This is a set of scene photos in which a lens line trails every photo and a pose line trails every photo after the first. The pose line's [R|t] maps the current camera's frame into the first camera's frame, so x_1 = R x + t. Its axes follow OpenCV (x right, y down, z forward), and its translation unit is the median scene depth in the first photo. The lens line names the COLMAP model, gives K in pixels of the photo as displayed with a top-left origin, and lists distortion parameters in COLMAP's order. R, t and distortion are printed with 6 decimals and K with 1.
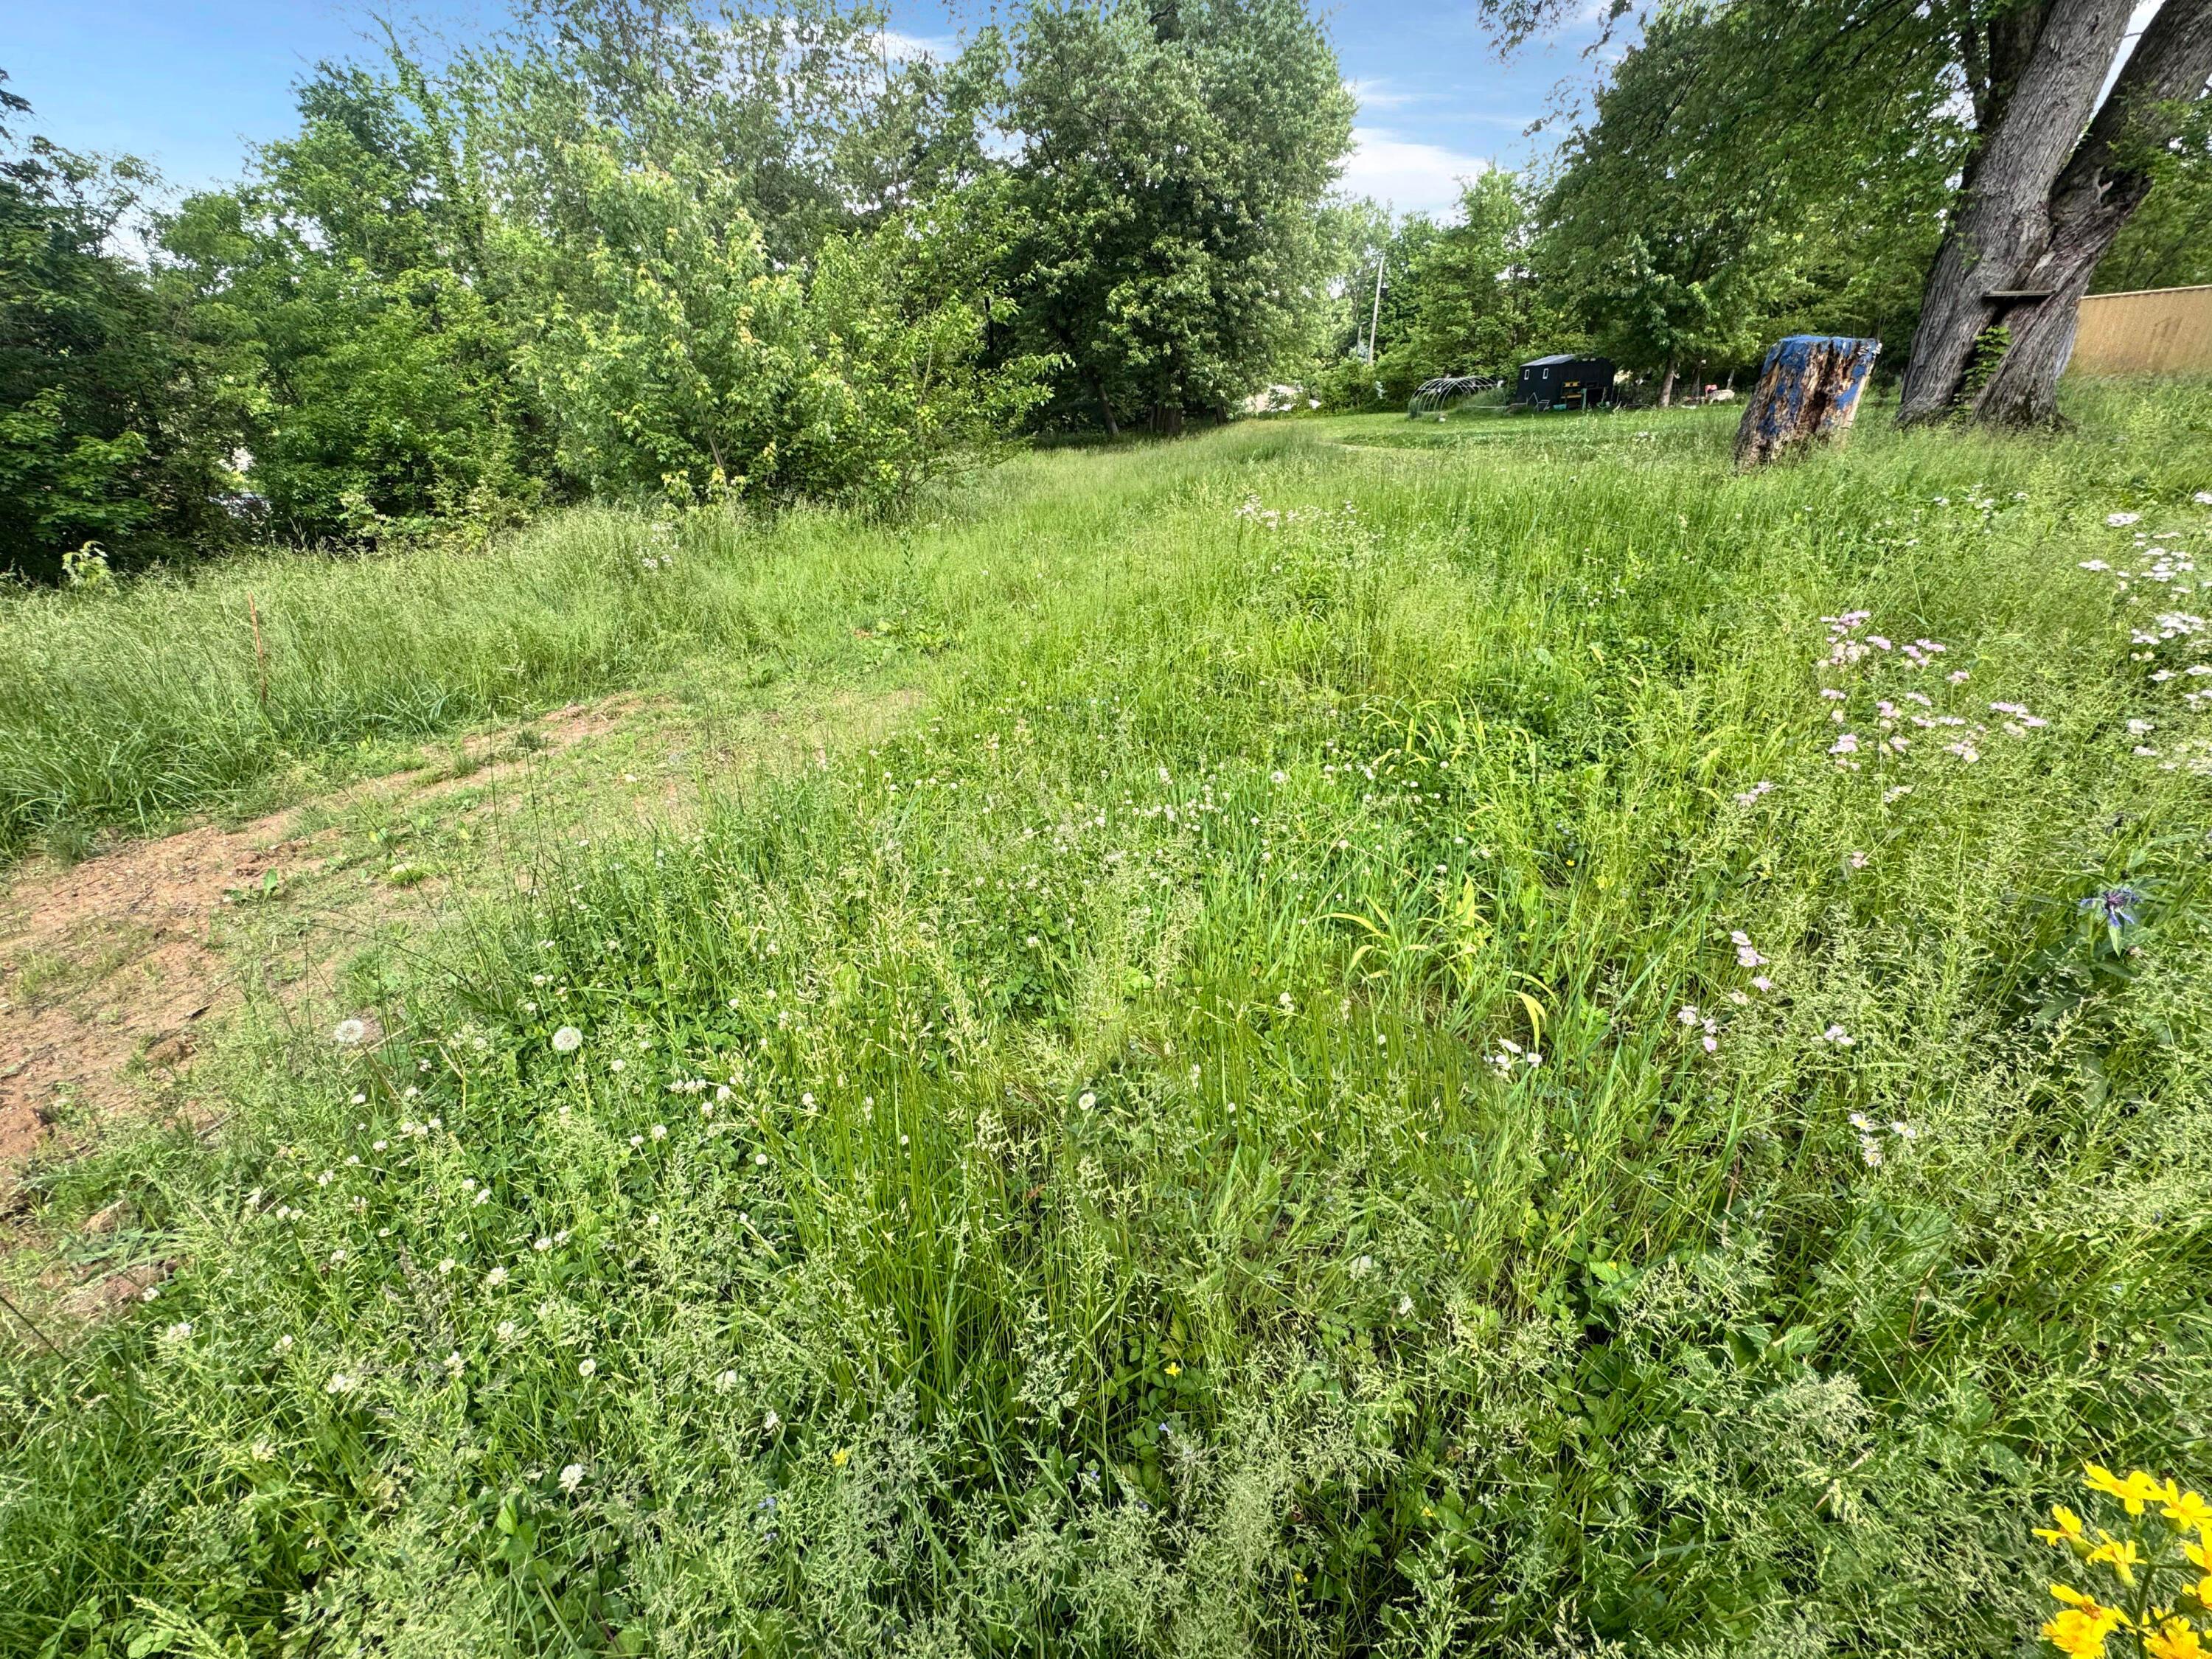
lens RADIAL K [[909.9, 0, 1103.1], [0, 909.9, 828.7], [0, 0, 1]] dist [-0.002797, 0.000830]
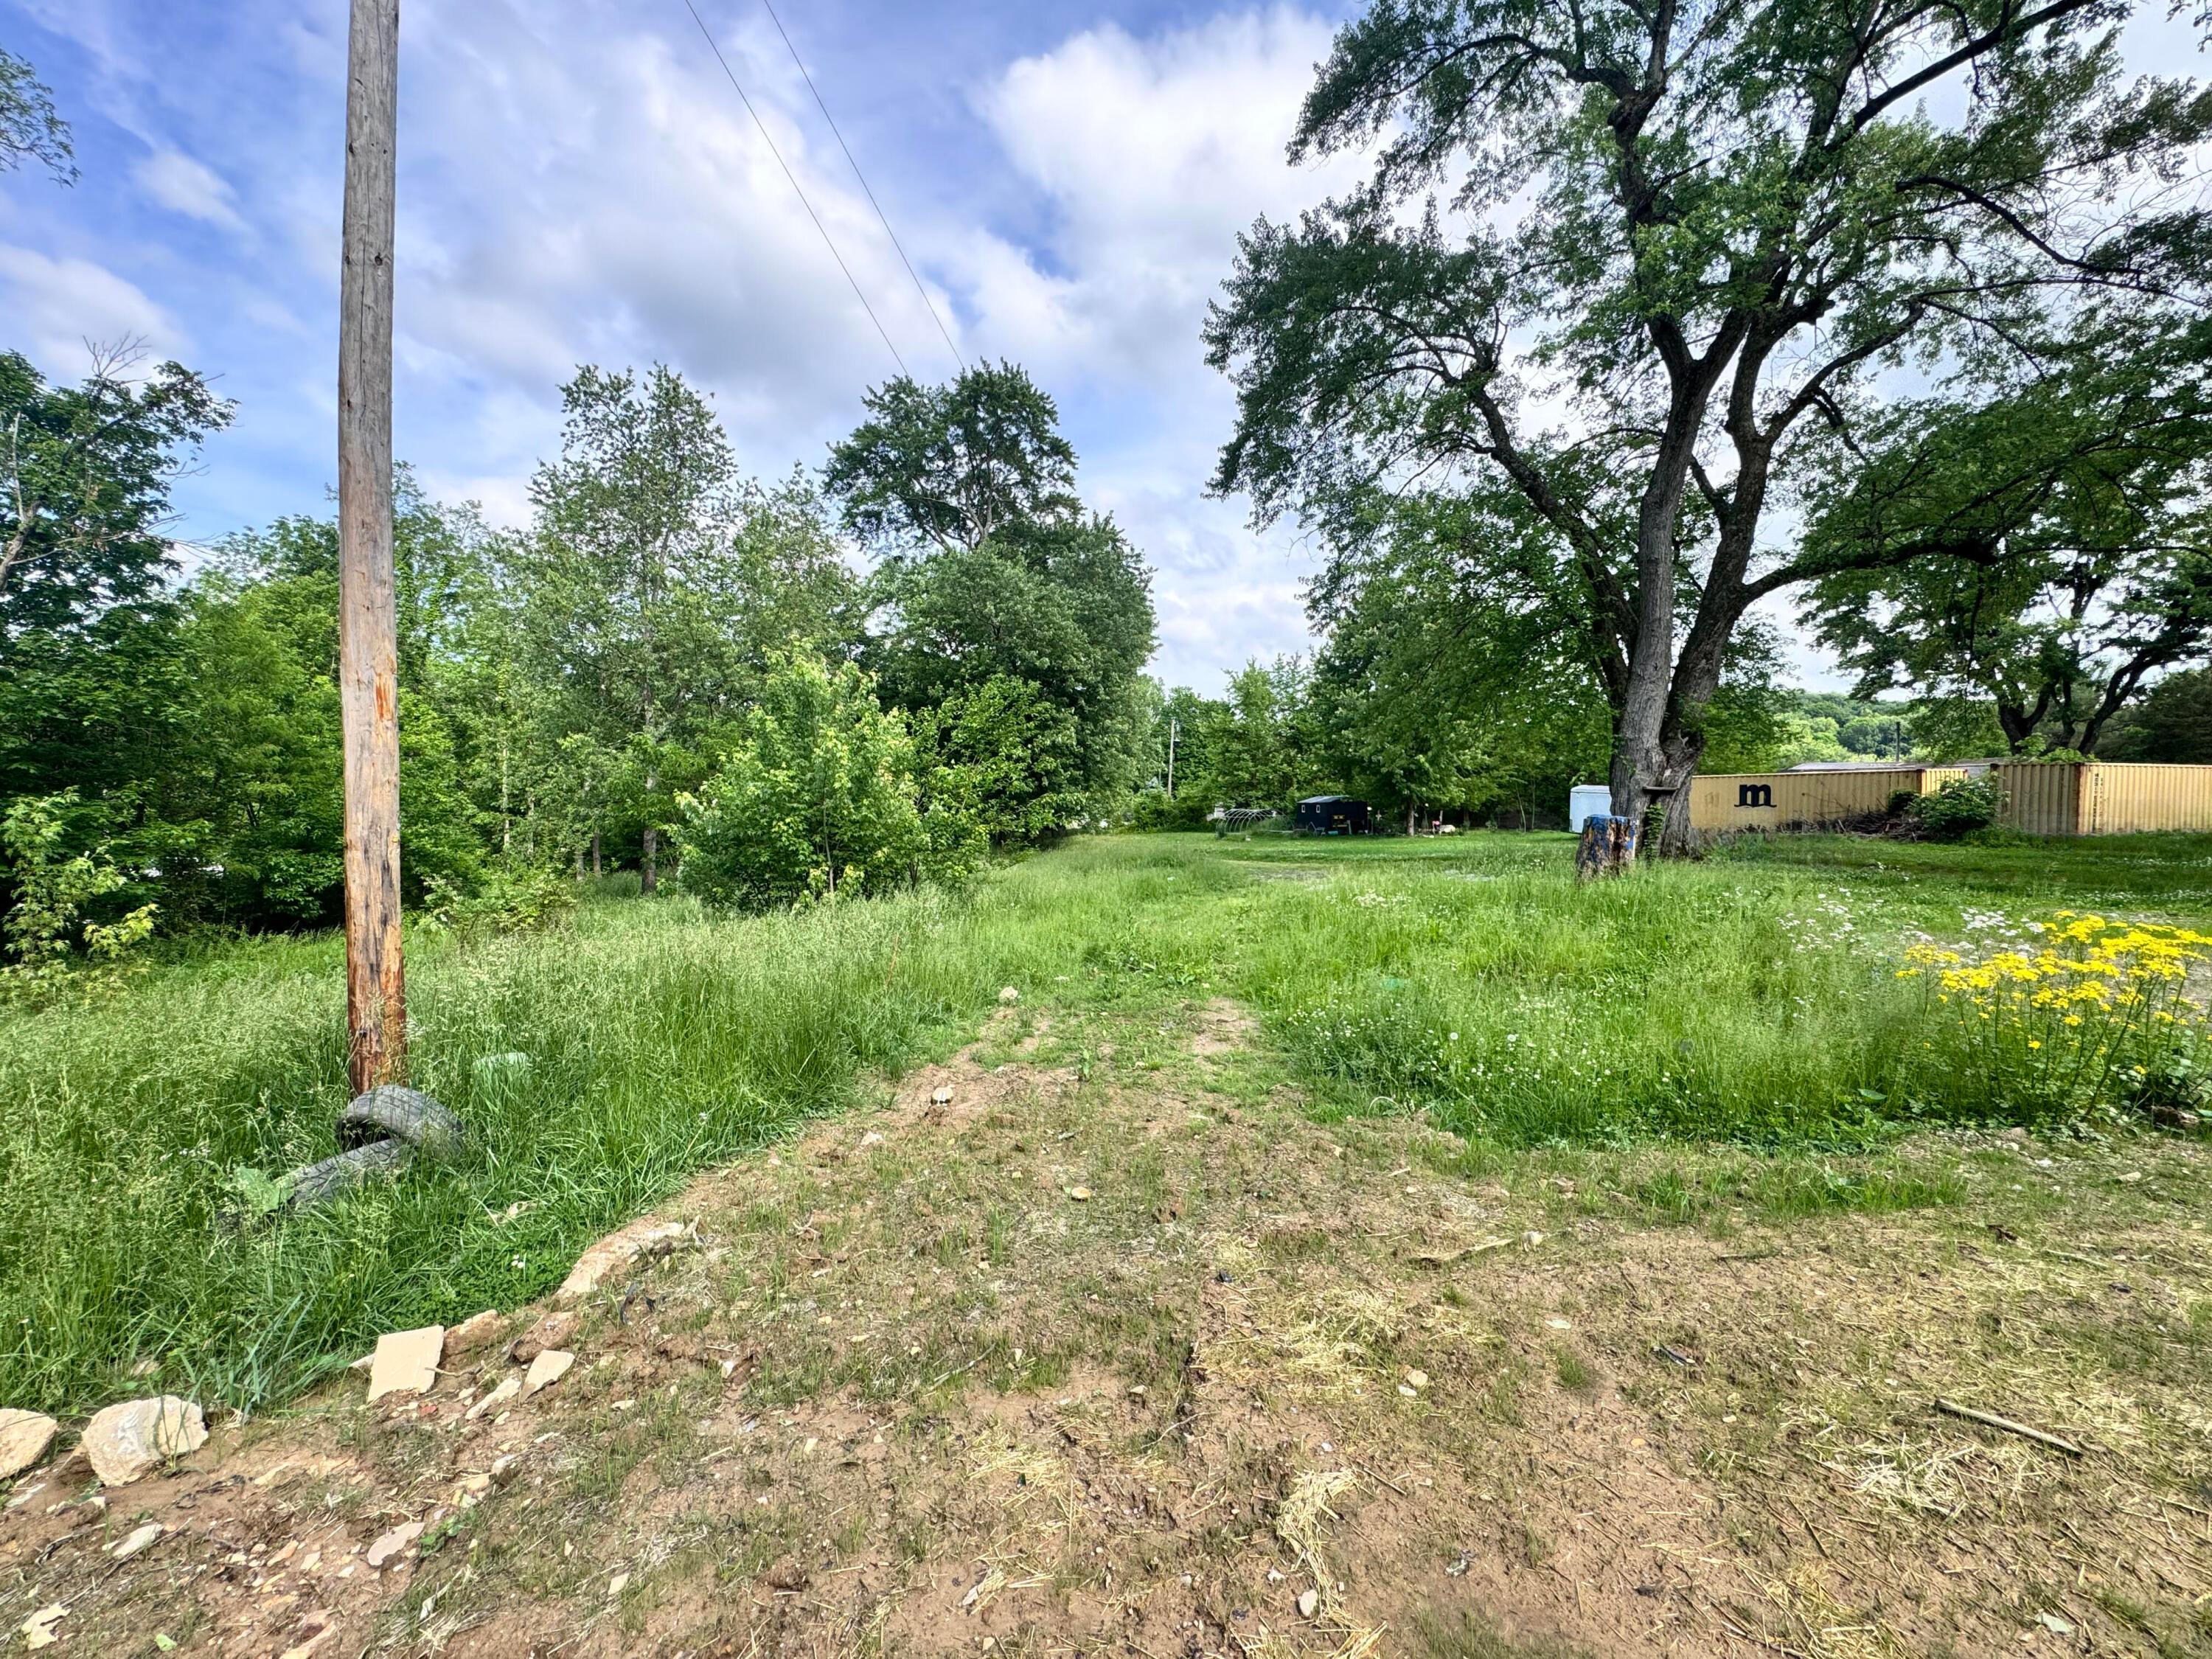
lens RADIAL K [[909.9, 0, 1109.9], [0, 909.9, 838.4], [0, 0, 1]] dist [-0.002797, 0.000830]
pose [[0.972431, 0.028073, 0.231494, -0.139519], [0.067468, 0.916397, -0.394543, 0.037833], [-0.223216, 0.399284, 0.889239, -0.091545]]
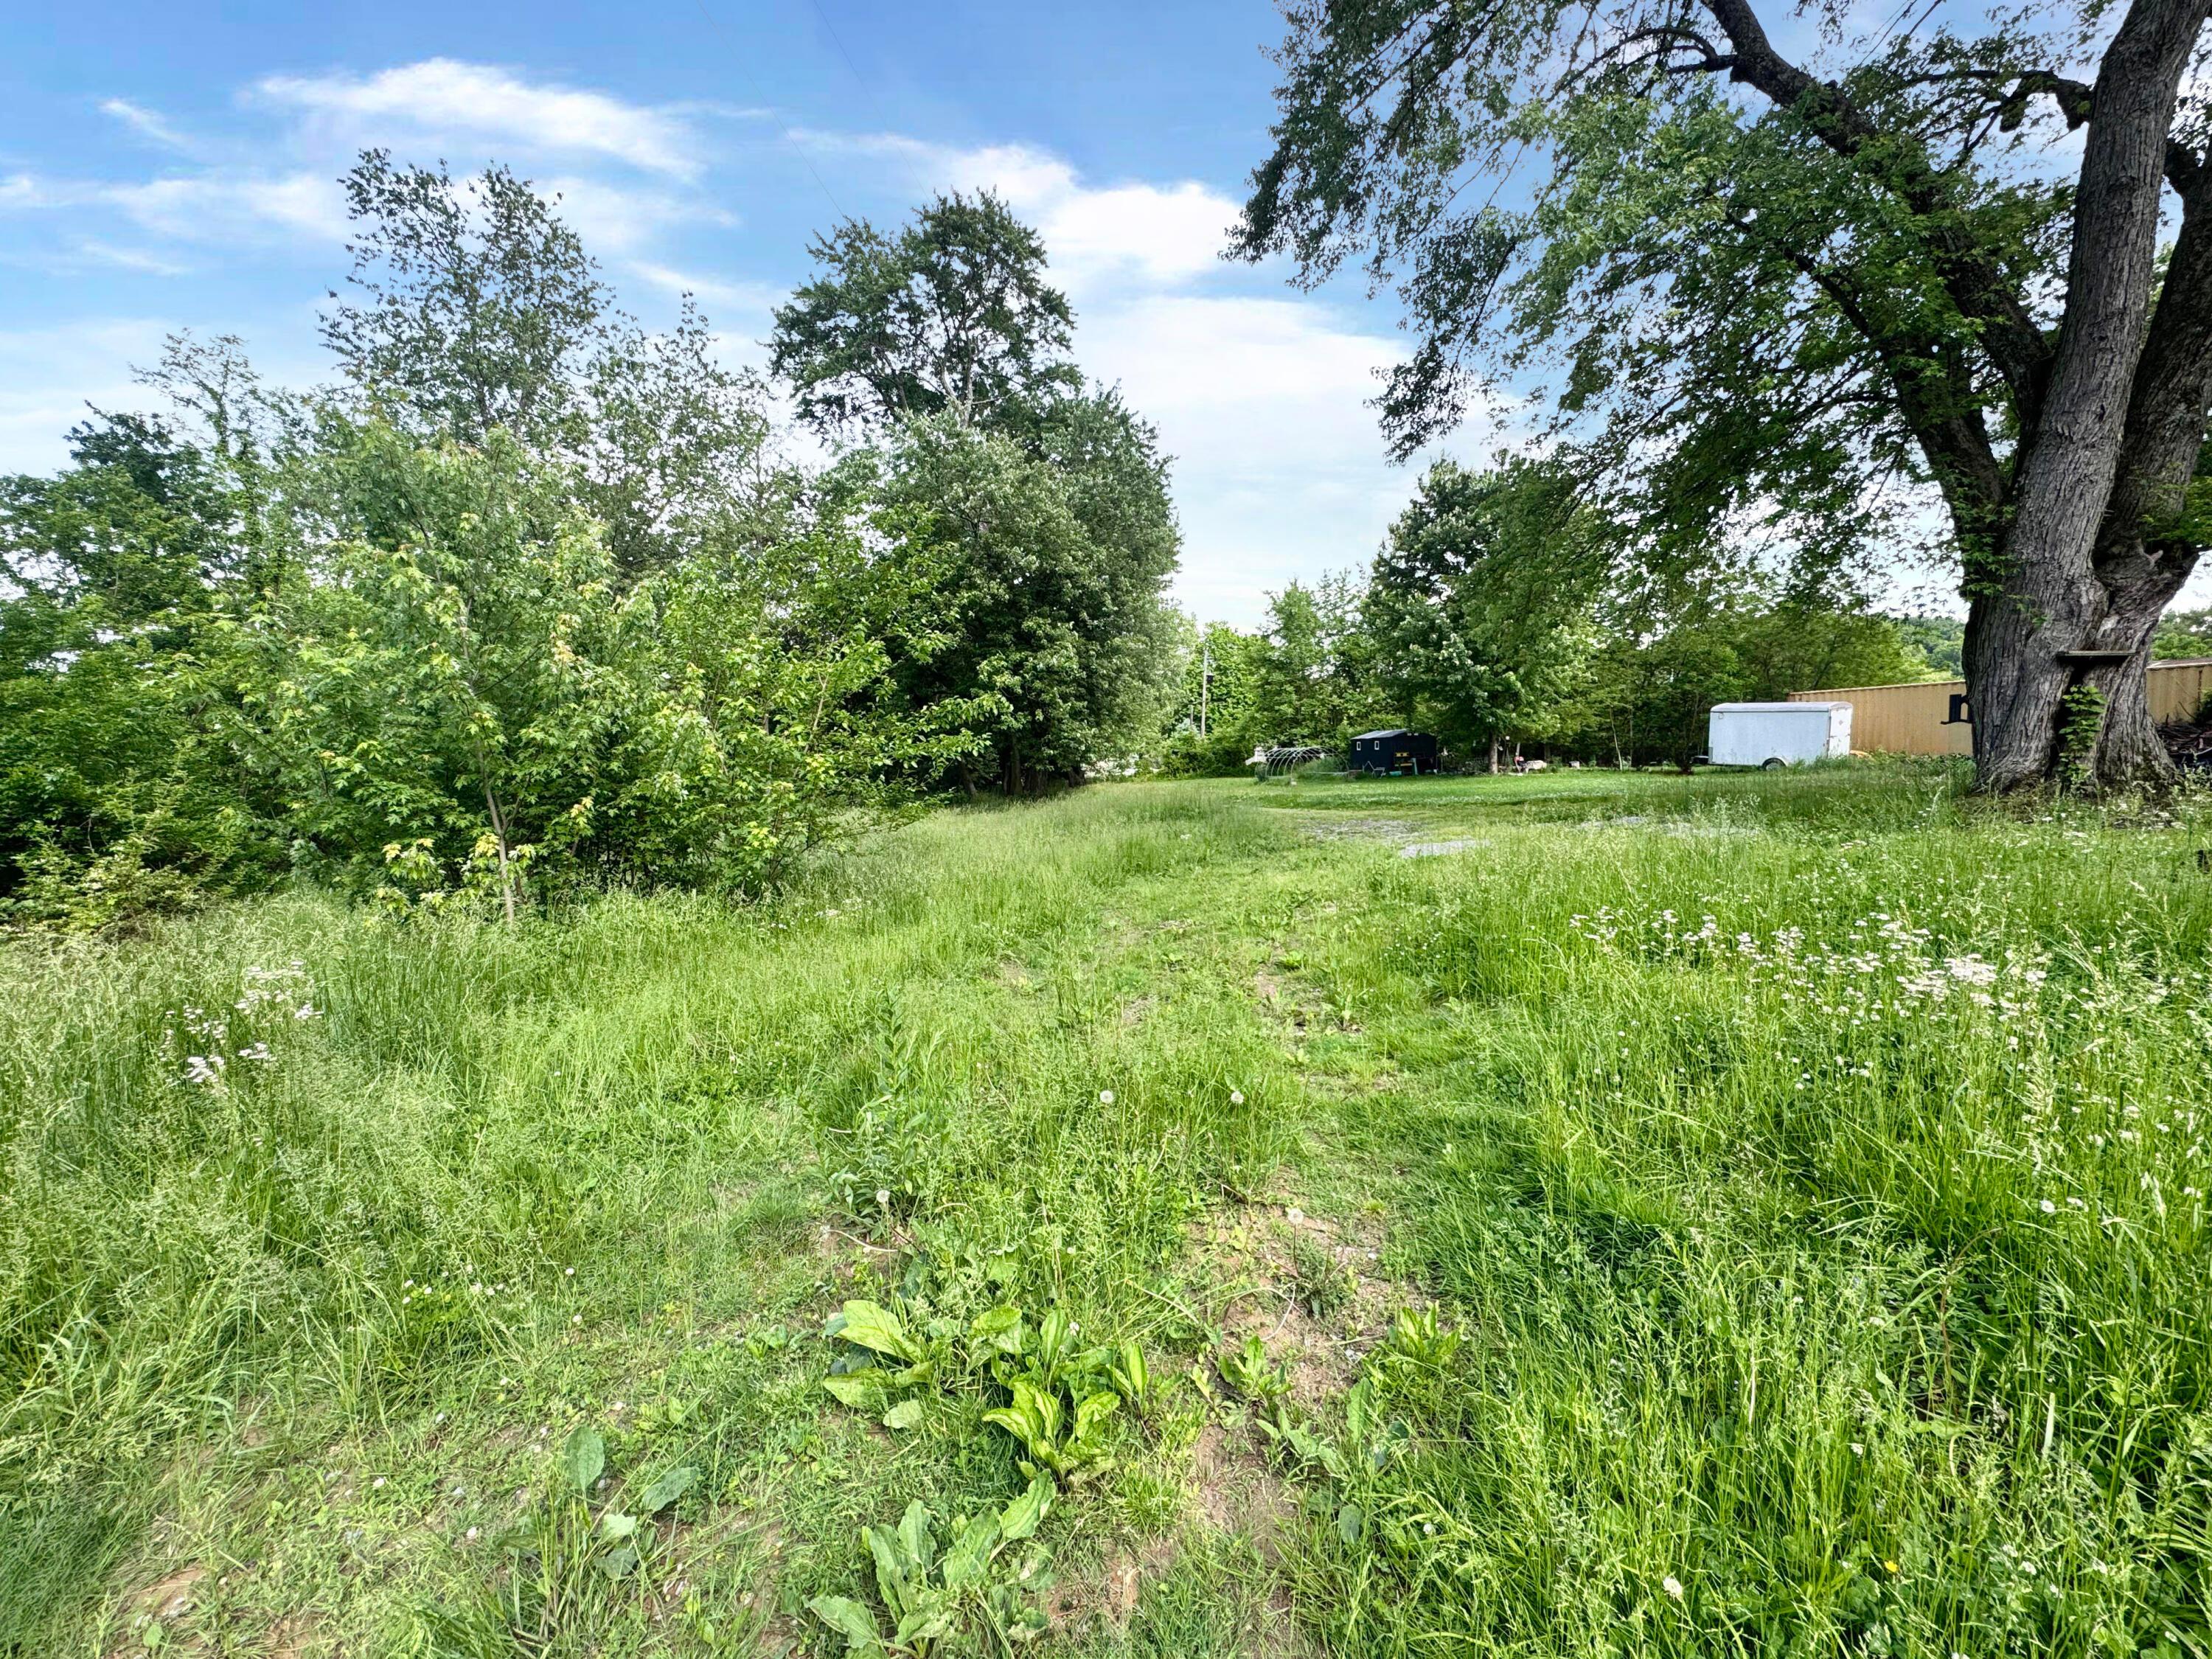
lens RADIAL K [[909.9, 0, 1102.0], [0, 909.9, 838.0], [0, 0, 1]] dist [-0.002797, 0.000830]
pose [[0.983800, -0.002033, 0.179259, -0.044632], [0.065471, 0.934941, -0.348711, -0.056012], [-0.166888, 0.354799, 0.919927, 0.133872]]
